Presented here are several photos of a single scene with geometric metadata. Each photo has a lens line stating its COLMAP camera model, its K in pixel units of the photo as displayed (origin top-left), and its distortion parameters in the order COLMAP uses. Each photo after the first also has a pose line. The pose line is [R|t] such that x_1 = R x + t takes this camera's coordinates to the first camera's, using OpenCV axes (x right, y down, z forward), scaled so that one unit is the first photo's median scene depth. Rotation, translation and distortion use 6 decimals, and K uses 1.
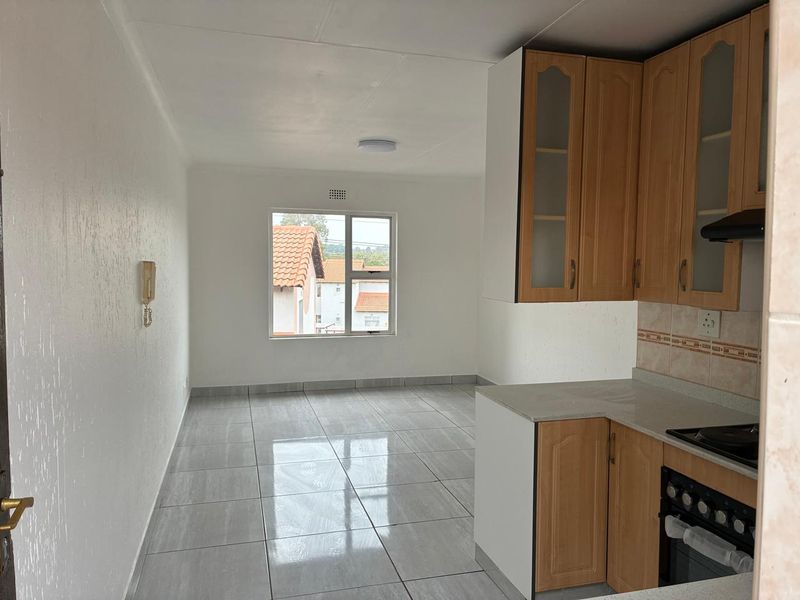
lens RADIAL K [[608.7, 0, 400.0], [0, 608.7, 300.0], [0, 0, 1]] dist [0.000197, -0.008979]
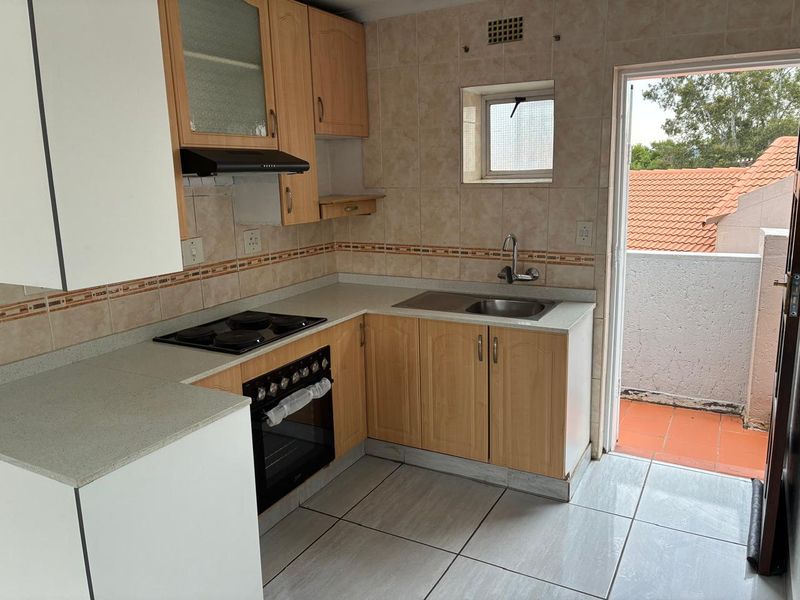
lens RADIAL K [[608.7, 0, 400.0], [0, 608.7, 300.0], [0, 0, 1]] dist [0.000197, -0.008979]
pose [[-0.715427, -0.124422, 0.687520, -0.526007], [0.079498, 0.963130, 0.257024, -0.134617], [-0.694150, 0.238538, -0.679158, 1.624339]]
